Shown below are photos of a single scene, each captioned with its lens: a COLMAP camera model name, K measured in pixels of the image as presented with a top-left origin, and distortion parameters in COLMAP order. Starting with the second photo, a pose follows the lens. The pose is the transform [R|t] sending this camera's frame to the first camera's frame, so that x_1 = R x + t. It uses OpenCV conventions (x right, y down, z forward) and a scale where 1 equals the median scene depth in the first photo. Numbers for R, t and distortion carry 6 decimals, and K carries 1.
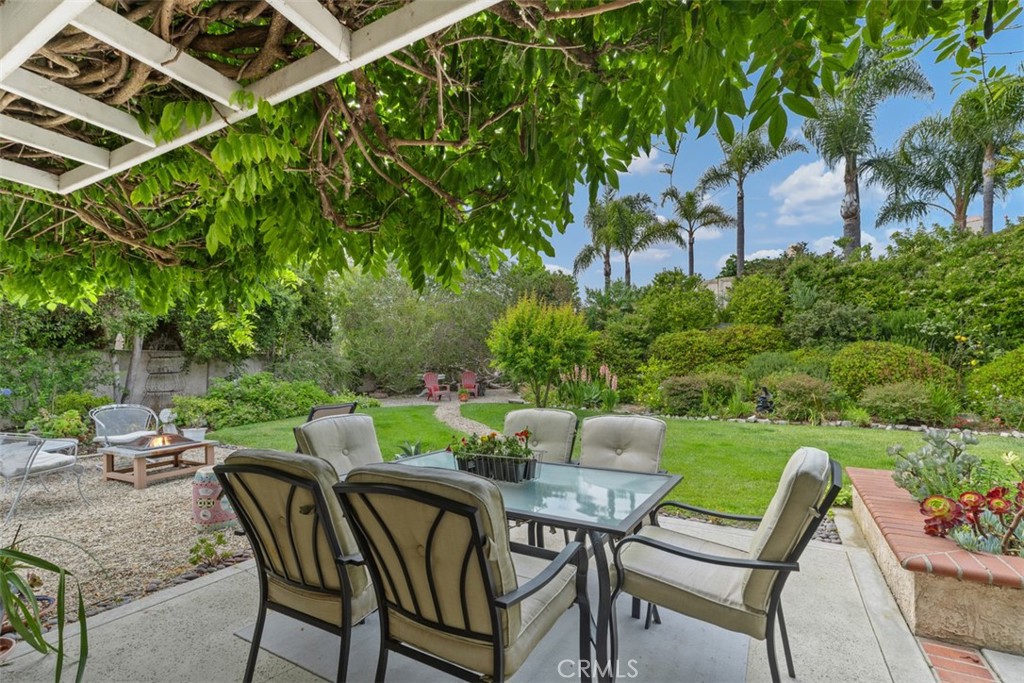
lens RADIAL K [[469.7, 0, 511.1], [0, 469.7, 347.7], [0, 0, 1]] dist [-0.000349, 0.000108]
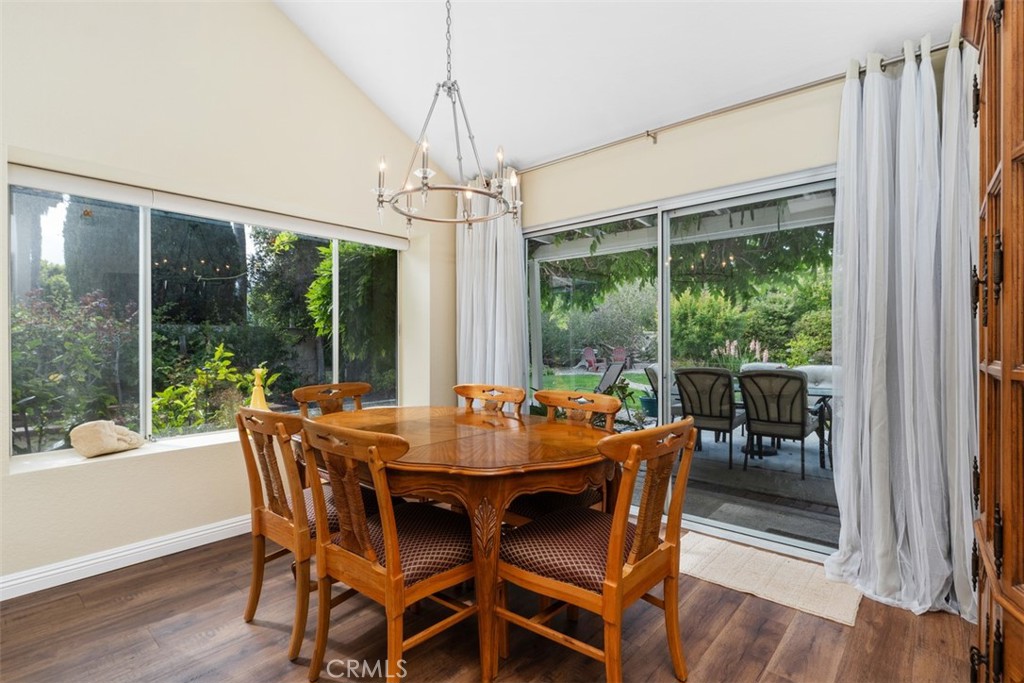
lens RADIAL K [[486.0, 0, 512.0], [0, 486.0, 341.5], [0, 0, 1]] dist [0.002005, 0.000334]
pose [[0.979332, 0.000161, -0.202260, -0.130002], [0.006824, 0.999404, 0.033836, -0.004801], [0.202145, -0.034517, 0.978747, -0.259231]]
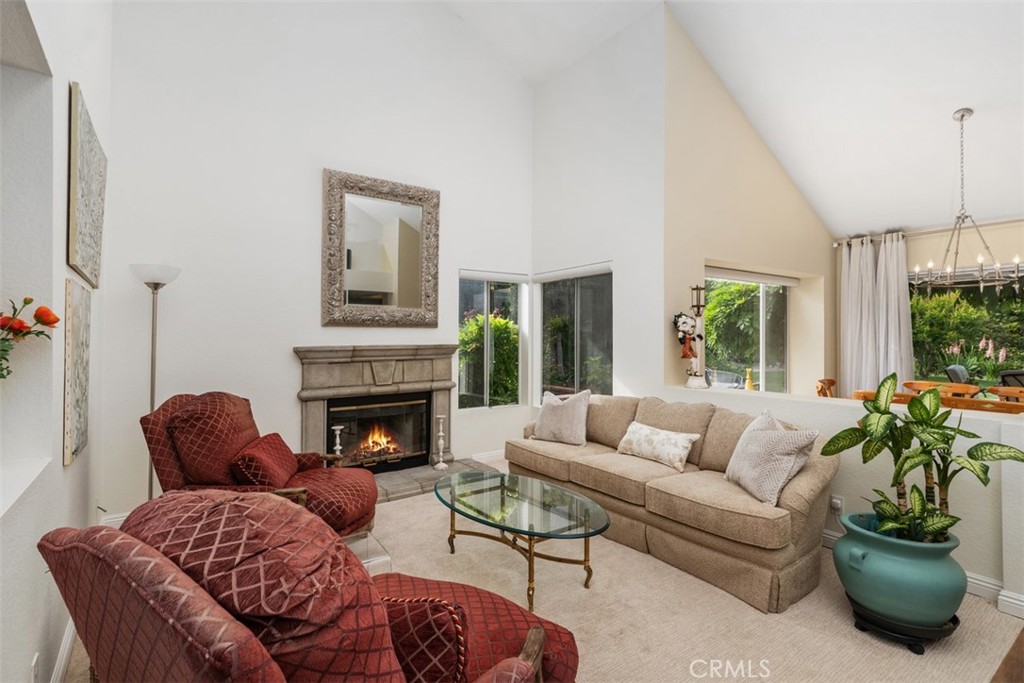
lens RADIAL K [[495.0, 0, 519.1], [0, 495.0, 319.4], [0, 0, 1]] dist [-0.001789, -0.000105]
pose [[0.912473, -0.013811, -0.408903, -0.308937], [0.016034, 0.999869, 0.002009, -0.028684], [0.408822, -0.008389, 0.912576, -0.487558]]
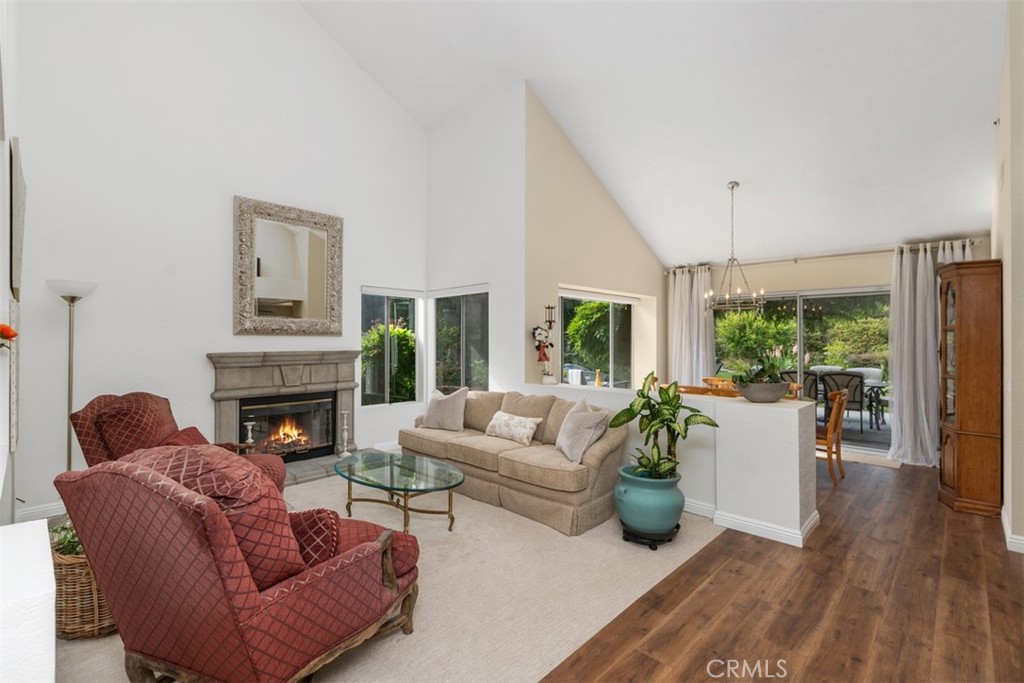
lens RADIAL K [[463.0, 0, 509.7], [0, 463.0, 338.7], [0, 0, 1]] dist [0.003603, 0.000262]
pose [[0.967566, 0.001071, -0.252615, -0.267469], [0.007529, 0.999424, 0.033076, -0.033418], [0.252505, -0.033906, 0.967001, -0.533430]]
